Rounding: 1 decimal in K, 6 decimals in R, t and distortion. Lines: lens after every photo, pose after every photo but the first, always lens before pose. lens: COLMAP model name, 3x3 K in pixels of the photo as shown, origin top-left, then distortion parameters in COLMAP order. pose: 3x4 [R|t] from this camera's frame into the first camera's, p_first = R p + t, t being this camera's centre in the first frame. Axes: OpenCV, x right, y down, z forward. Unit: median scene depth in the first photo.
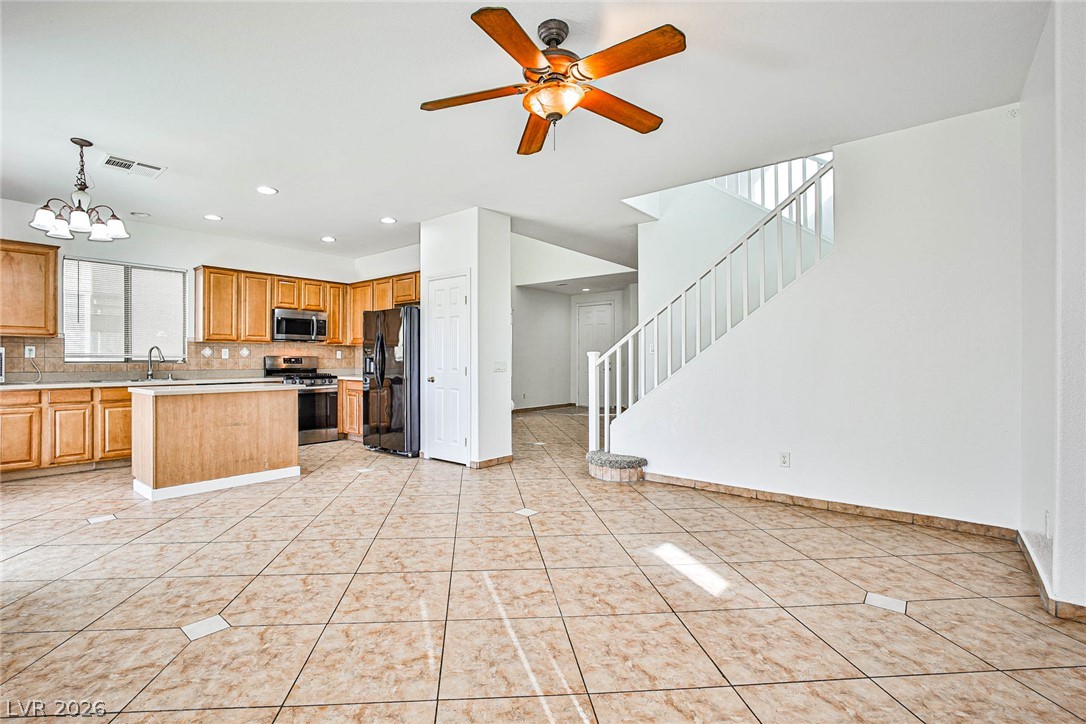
lens RADIAL K [[497.2, 0, 508.7], [0, 497.2, 360.9], [0, 0, 1]] dist [-0.025368, 0.000633]
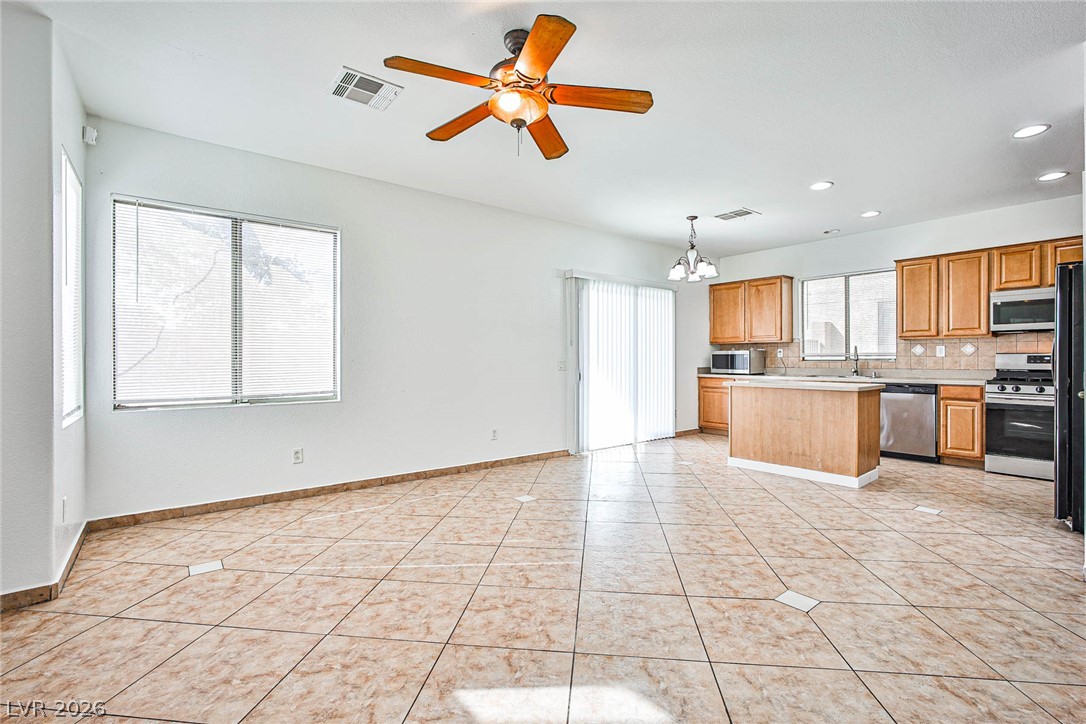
lens RADIAL K [[483.9, 0, 542.0], [0, 483.9, 359.2], [0, 0, 1]] dist [-0.035924, 0.012656]
pose [[-0.184274, 0.000822, -0.982875, 0.408960], [-0.000325, 1.000000, 0.000897, -0.000920], [0.982875, 0.000485, -0.184274, 0.472139]]
